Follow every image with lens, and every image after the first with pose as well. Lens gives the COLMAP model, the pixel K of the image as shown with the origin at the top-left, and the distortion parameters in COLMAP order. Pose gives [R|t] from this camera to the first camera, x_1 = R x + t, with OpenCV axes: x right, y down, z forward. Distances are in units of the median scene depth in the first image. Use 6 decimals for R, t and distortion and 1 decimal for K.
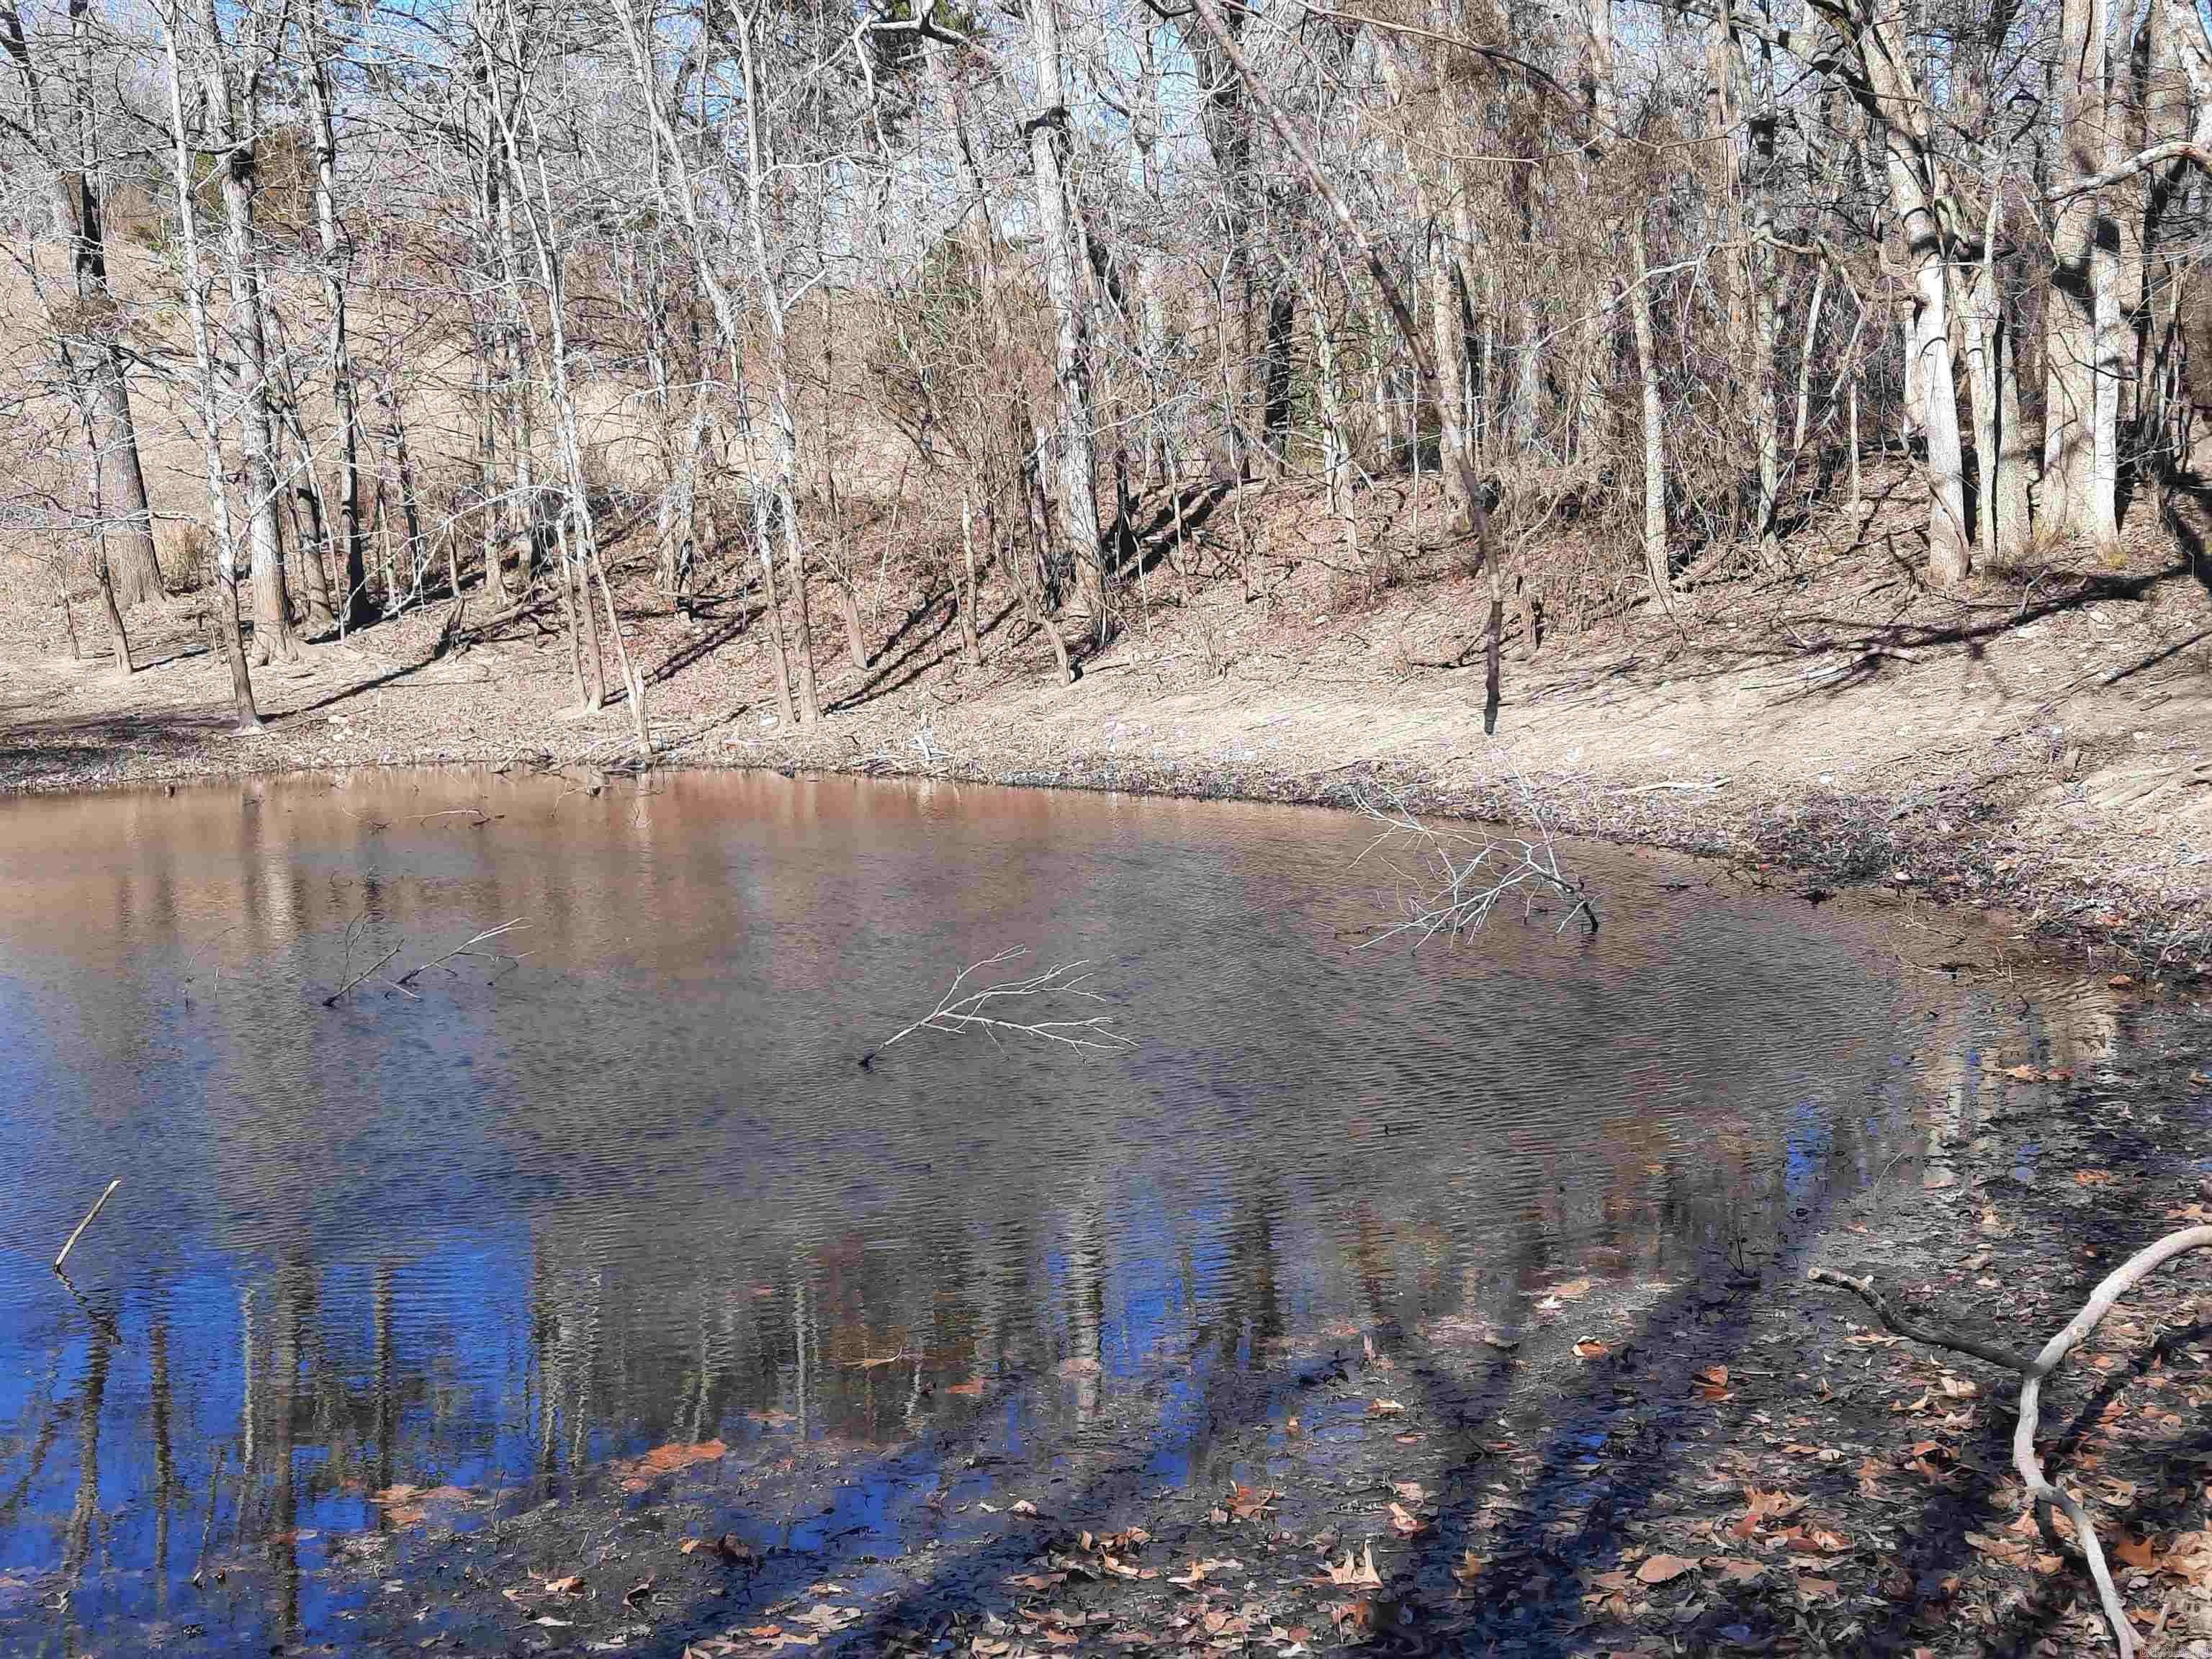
lens RADIAL K [[1585.7, 0, 1103.3], [0, 1585.7, 788.8], [0, 0, 1]] dist [0.055925, -0.054857]
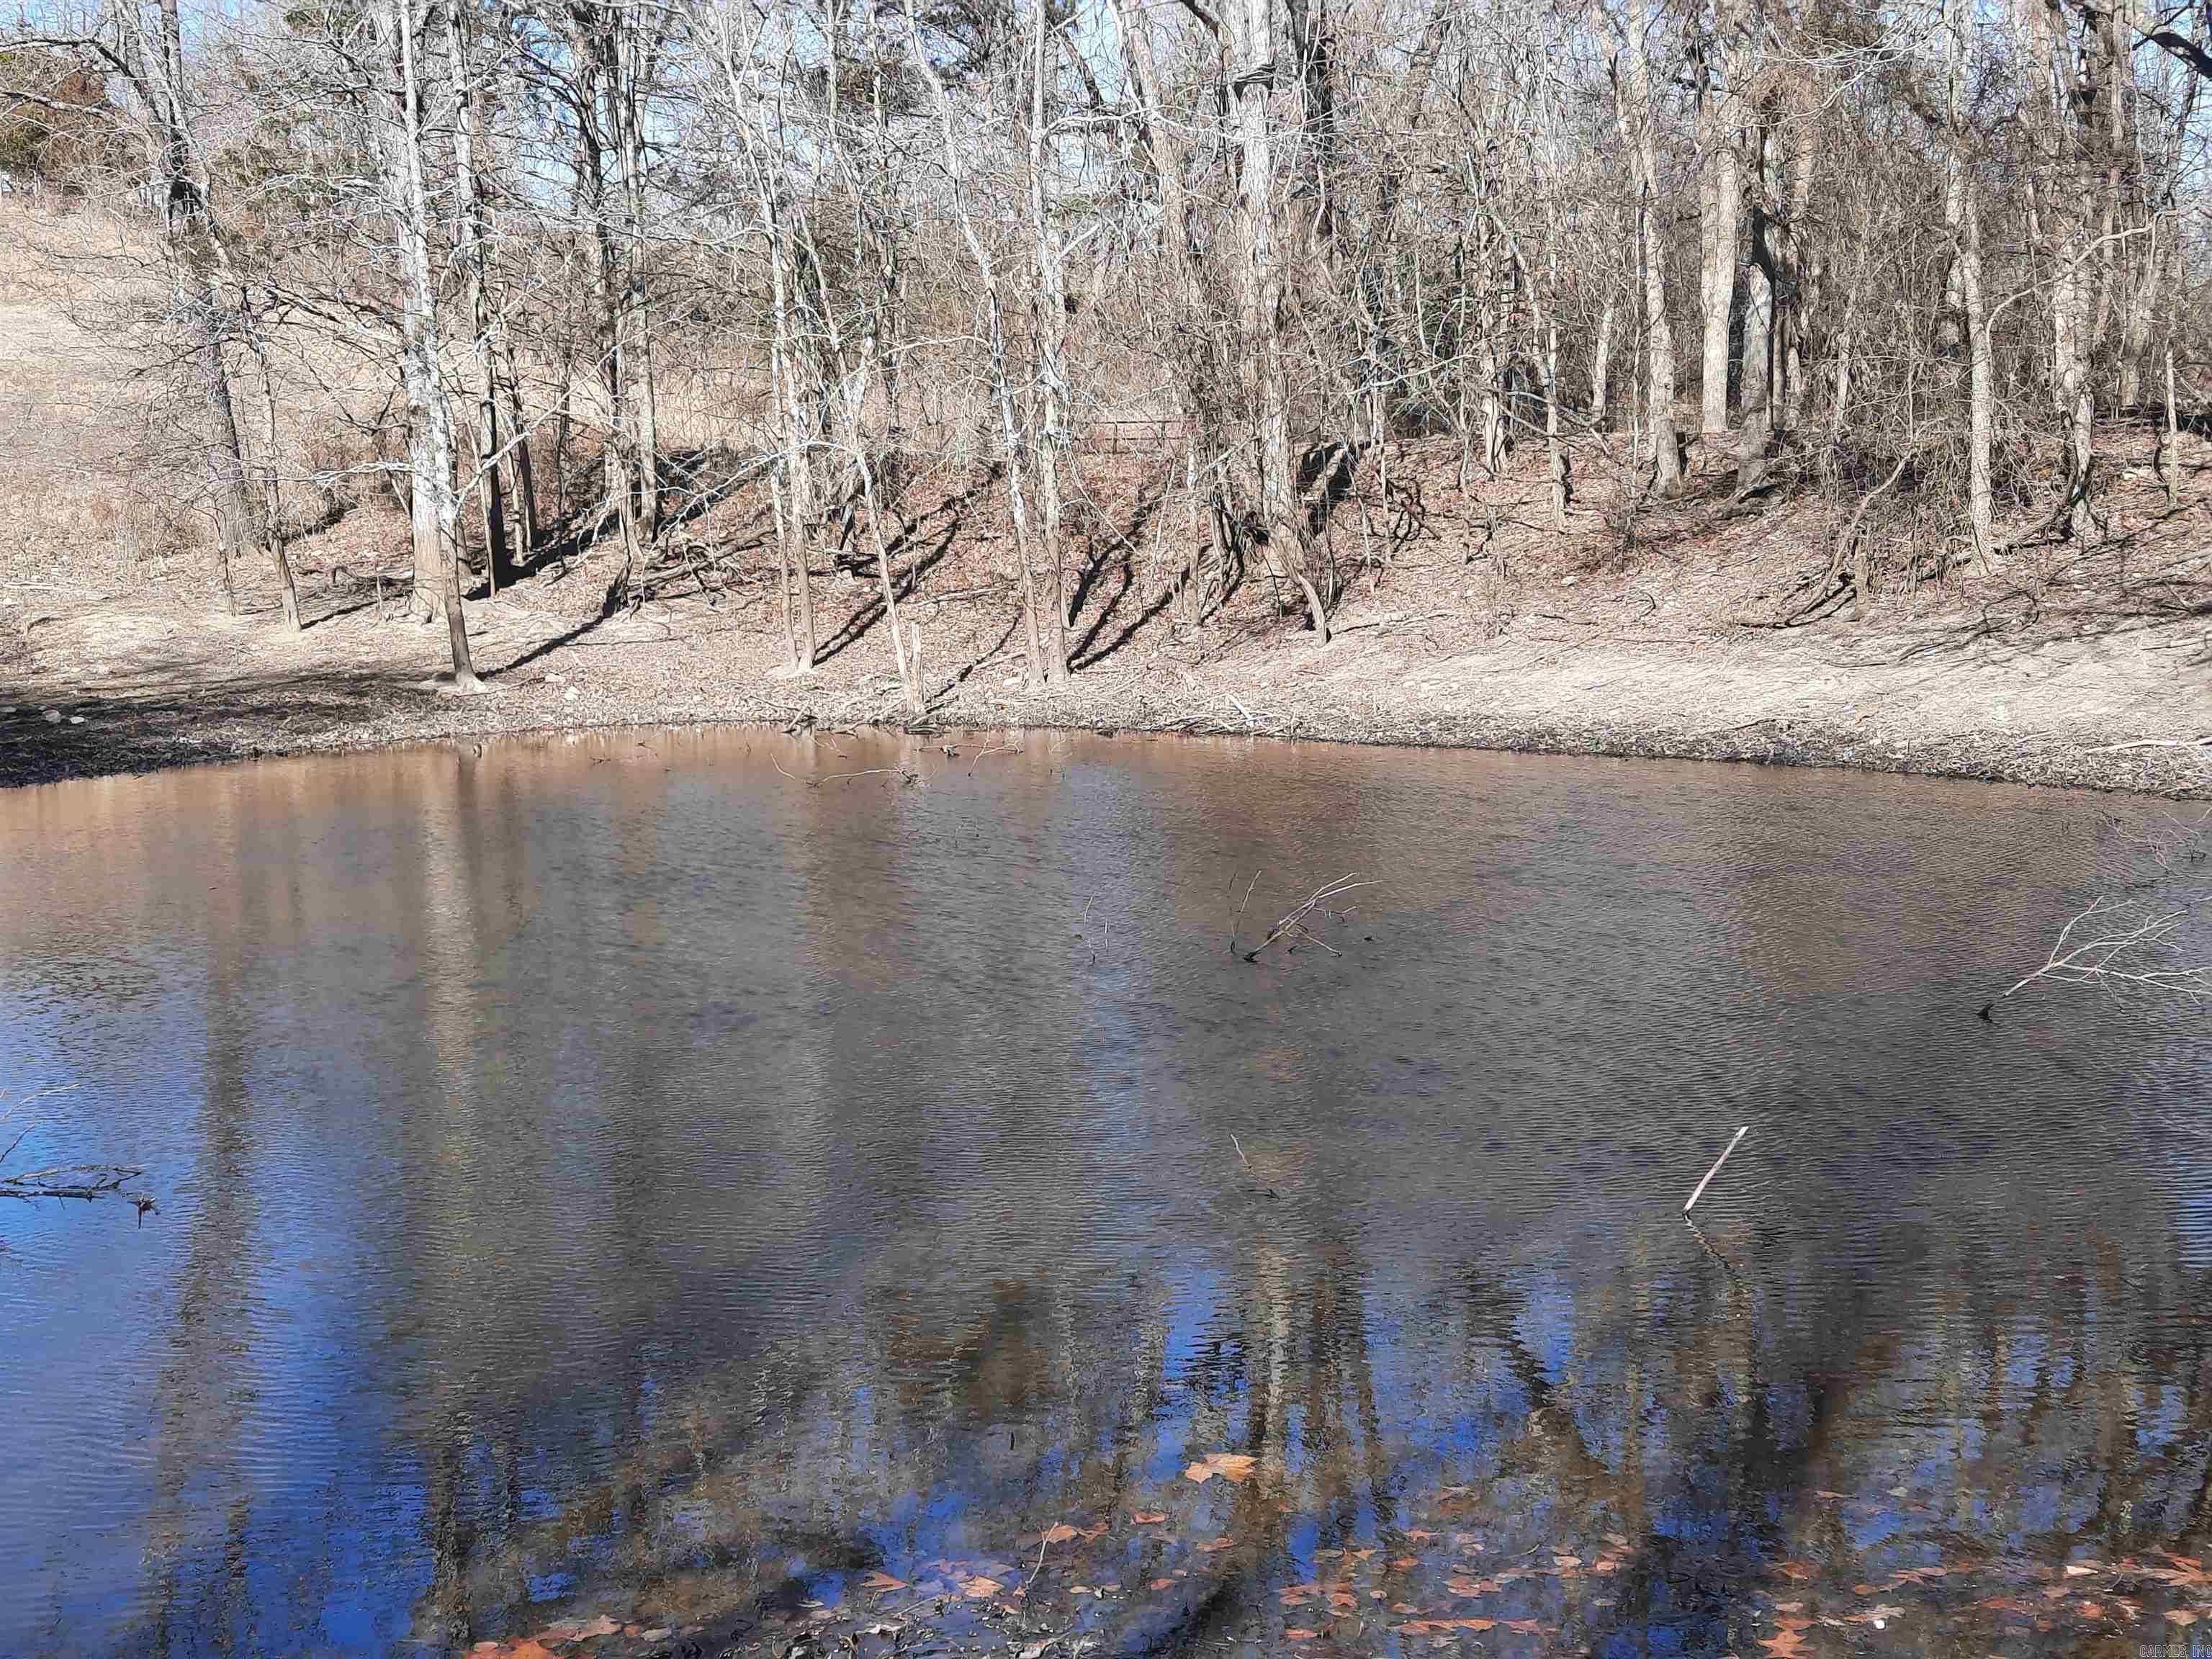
lens RADIAL K [[1585.7, 0, 1103.3], [0, 1585.7, 788.8], [0, 0, 1]] dist [0.055925, -0.054857]
pose [[0.998822, -0.001383, 0.048504, -0.173020], [0.000195, 0.999700, 0.024499, 0.000697], [-0.048524, -0.024461, 0.998522, 0.001648]]
